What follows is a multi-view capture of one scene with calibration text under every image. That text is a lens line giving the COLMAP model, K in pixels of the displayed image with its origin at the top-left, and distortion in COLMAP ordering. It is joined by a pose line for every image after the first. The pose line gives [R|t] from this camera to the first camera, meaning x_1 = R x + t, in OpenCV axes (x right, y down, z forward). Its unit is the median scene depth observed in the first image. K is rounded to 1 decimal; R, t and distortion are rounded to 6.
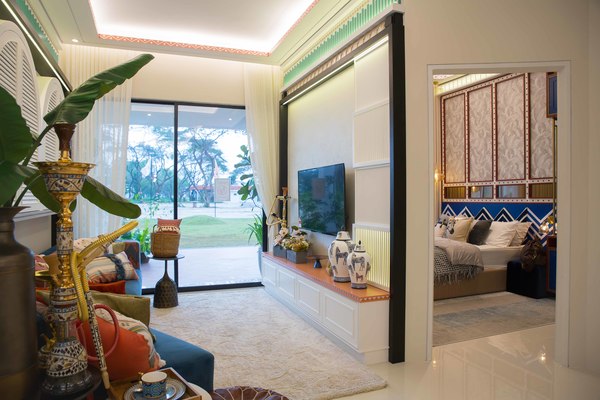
lens RADIAL K [[411.1, 0, 300.5], [0, 411.1, 231.2], [0, 0, 1]] dist [-0.000321, 0.000966]
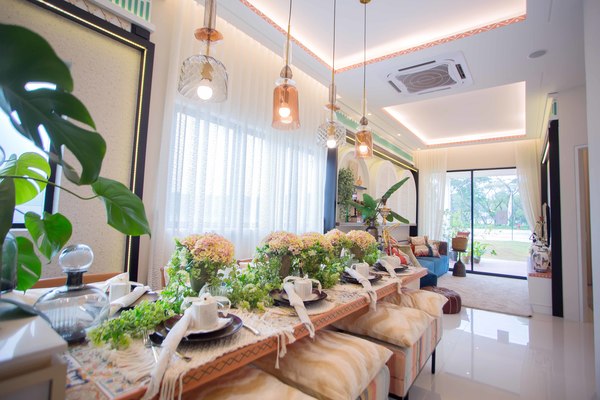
lens RADIAL K [[295.2, 0, 300.0], [0, 295.2, 200.0], [0, 0, 1]] dist [-0.015129, -0.000195]
pose [[0.535088, -0.034425, -0.844094, 0.650798], [-0.110751, 0.987688, -0.110488, 0.094293], [0.837505, 0.152605, 0.524687, -0.545251]]
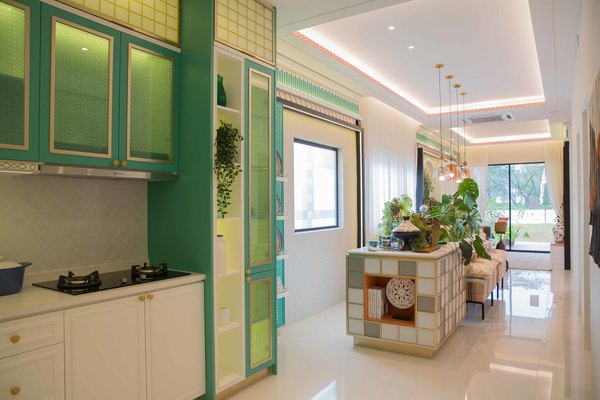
lens RADIAL K [[391.8, 0, 300.0], [0, 391.8, 200.0], [0, 0, 1]] dist [-0.052399, 0.003331]
pose [[0.581234, -0.013233, -0.813629, 1.150247], [-0.070234, 0.995321, -0.066361, 0.150595], [0.810700, 0.095716, 0.577585, -1.711529]]
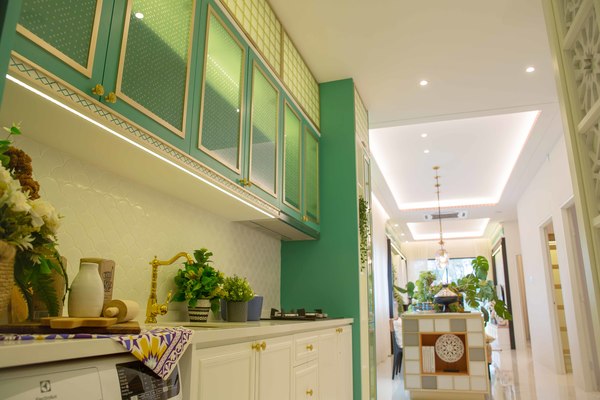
lens RADIAL K [[411.1, 0, 300.5], [0, 411.1, 231.2], [0, 0, 1]] dist [-0.000321, 0.000966]
pose [[0.771075, -0.118544, -0.625612, 0.946031], [-0.054772, 0.966527, -0.250649, 0.307609], [0.634384, 0.227535, 0.738772, -2.229874]]
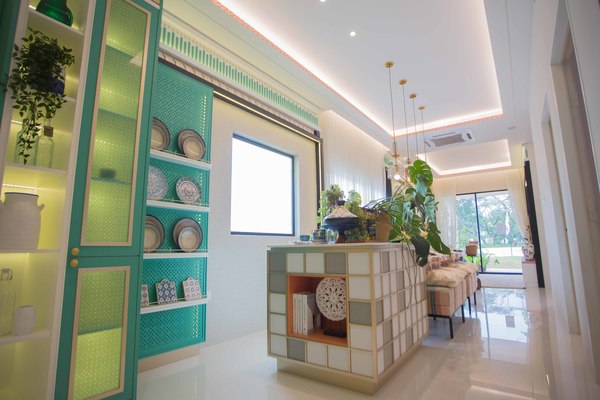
lens RADIAL K [[307.7, 0, 301.3], [0, 307.7, 192.4], [0, 0, 1]] dist [-0.044034, -0.000560]
pose [[0.555358, -0.140917, -0.819585, 0.952508], [-0.073937, 0.973269, -0.217441, 0.242003], [0.828318, 0.181355, 0.530094, -1.275108]]
